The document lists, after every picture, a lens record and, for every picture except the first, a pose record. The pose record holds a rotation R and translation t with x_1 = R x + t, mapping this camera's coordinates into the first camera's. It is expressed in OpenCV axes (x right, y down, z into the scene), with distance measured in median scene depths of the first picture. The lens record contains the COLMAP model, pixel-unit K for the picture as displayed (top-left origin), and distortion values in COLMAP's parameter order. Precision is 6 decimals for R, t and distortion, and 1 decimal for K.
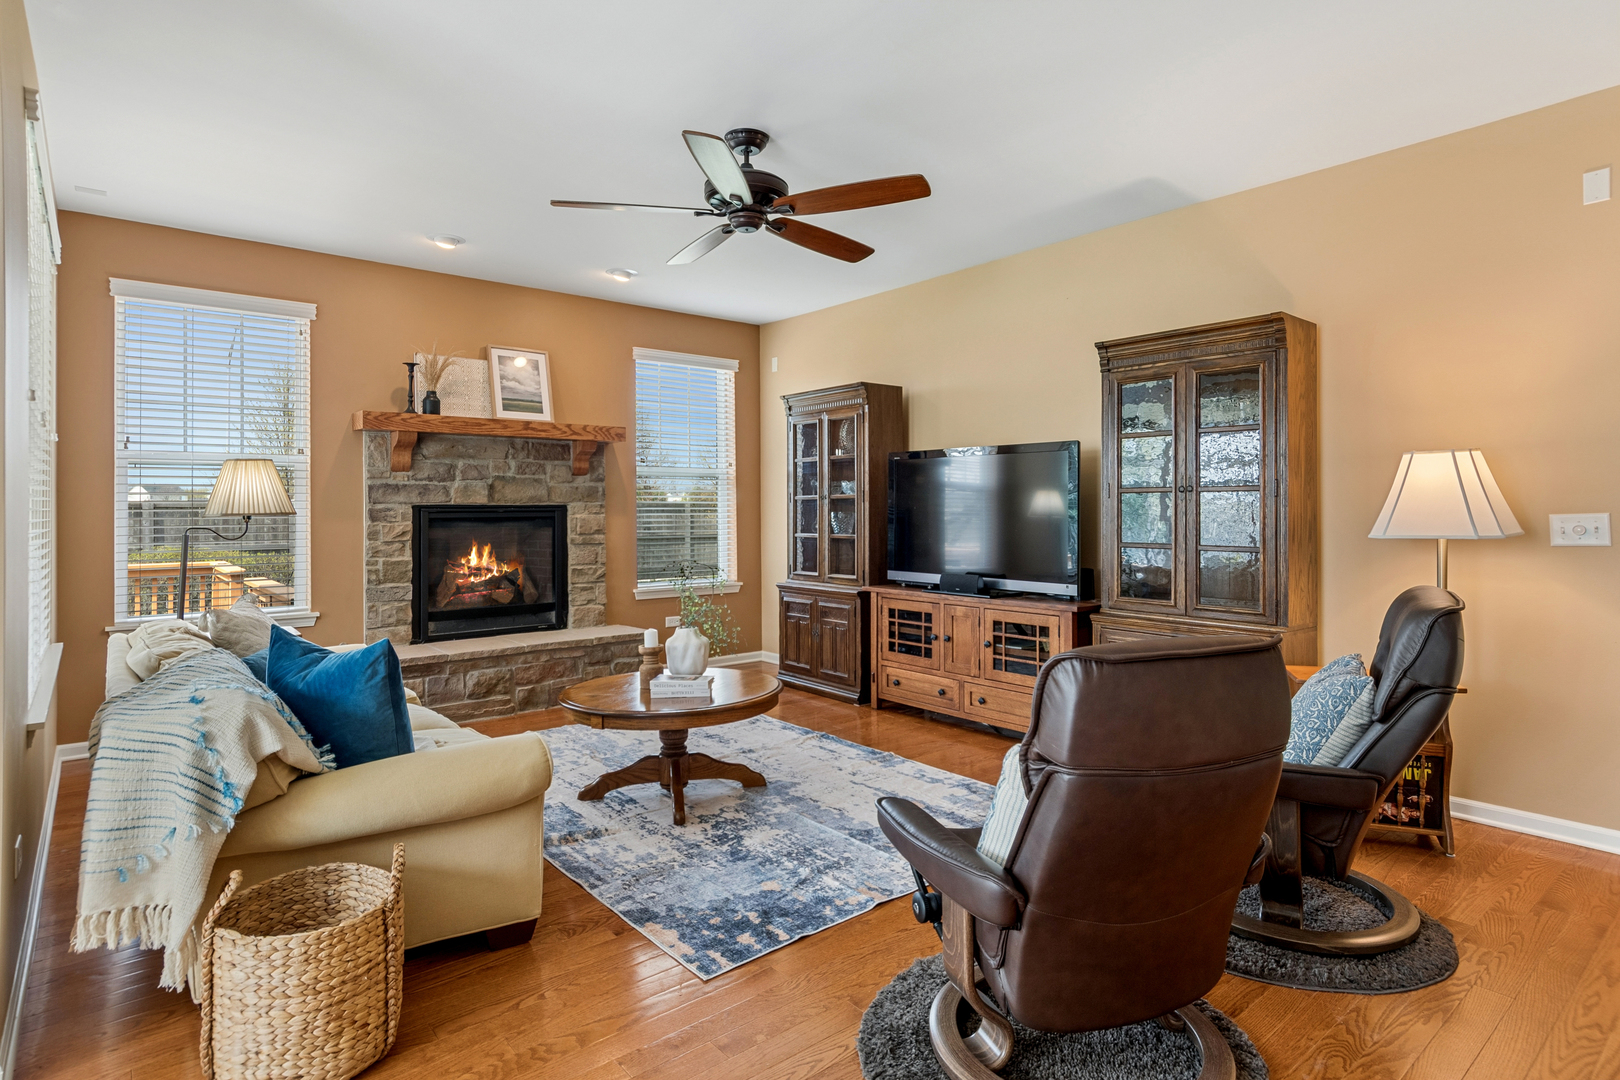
lens RADIAL K [[854.3, 0, 803.1], [0, 854.3, 506.8], [0, 0, 1]] dist [0.000760, 0.000115]
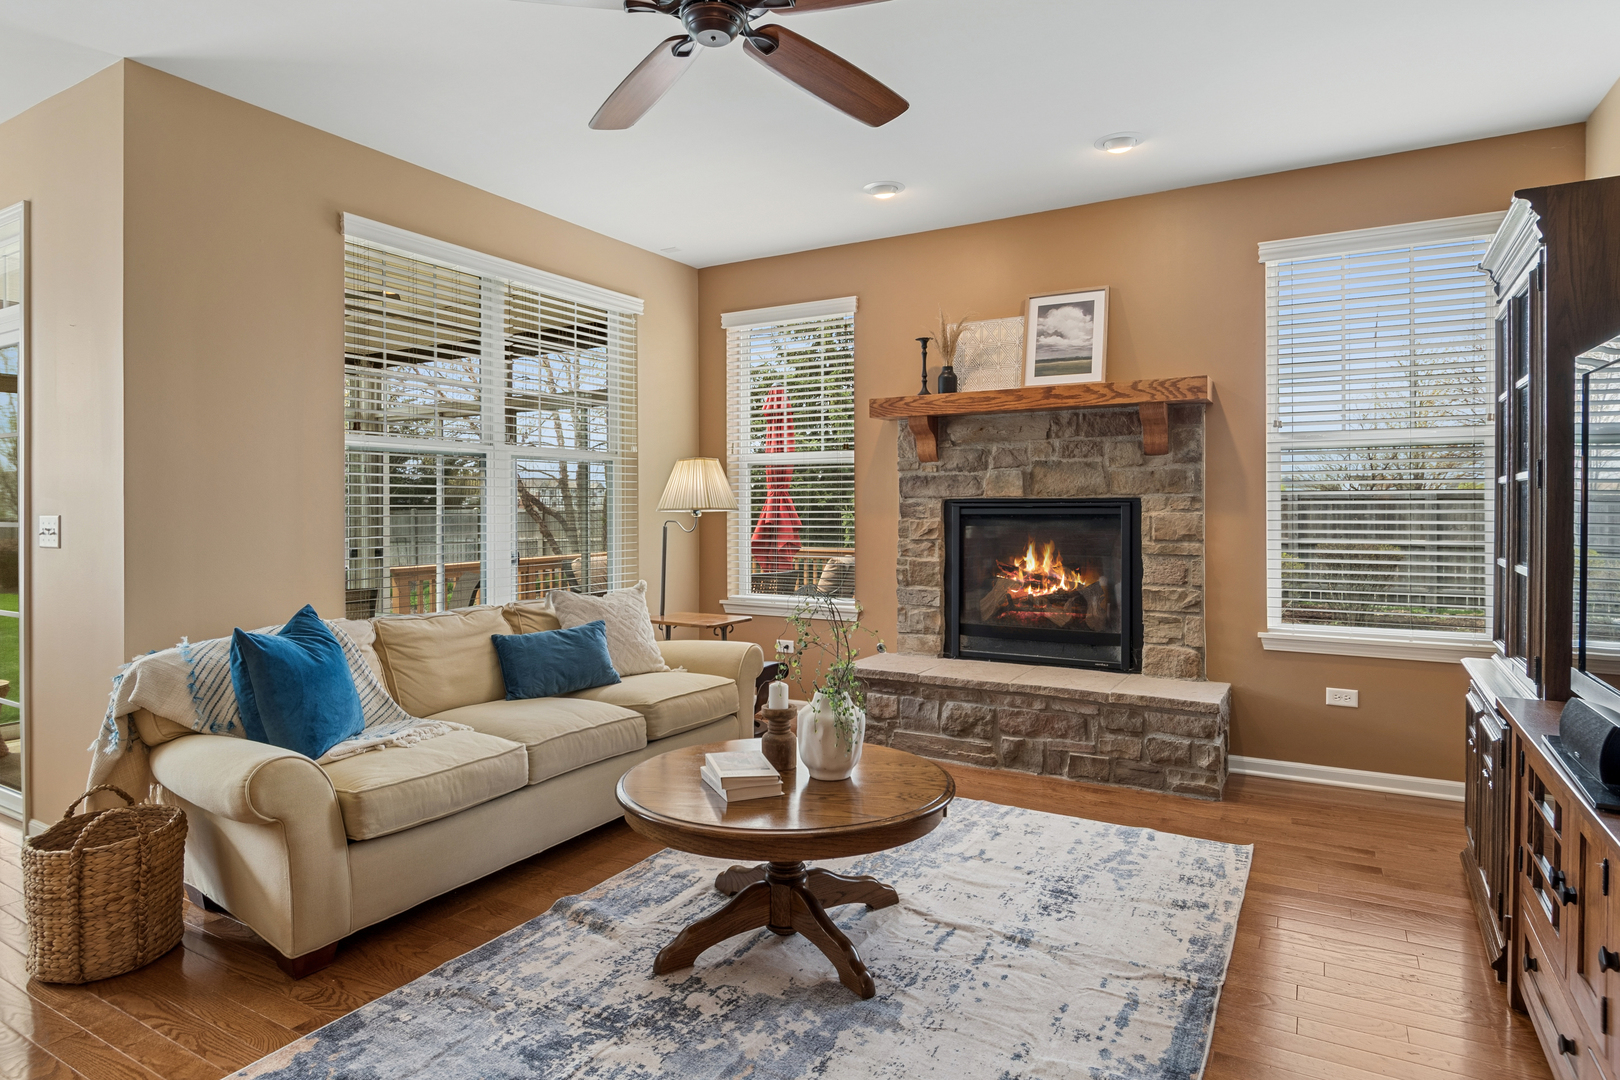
lens RADIAL K [[895.2, 0, 805.7], [0, 895.2, 513.7], [0, 0, 1]] dist [-0.001033, -0.002385]
pose [[0.348924, 0.014630, -0.937037, 0.353147], [0.005660, 0.999827, 0.017718, -0.004293], [0.937134, -0.011485, 0.348781, 0.544072]]
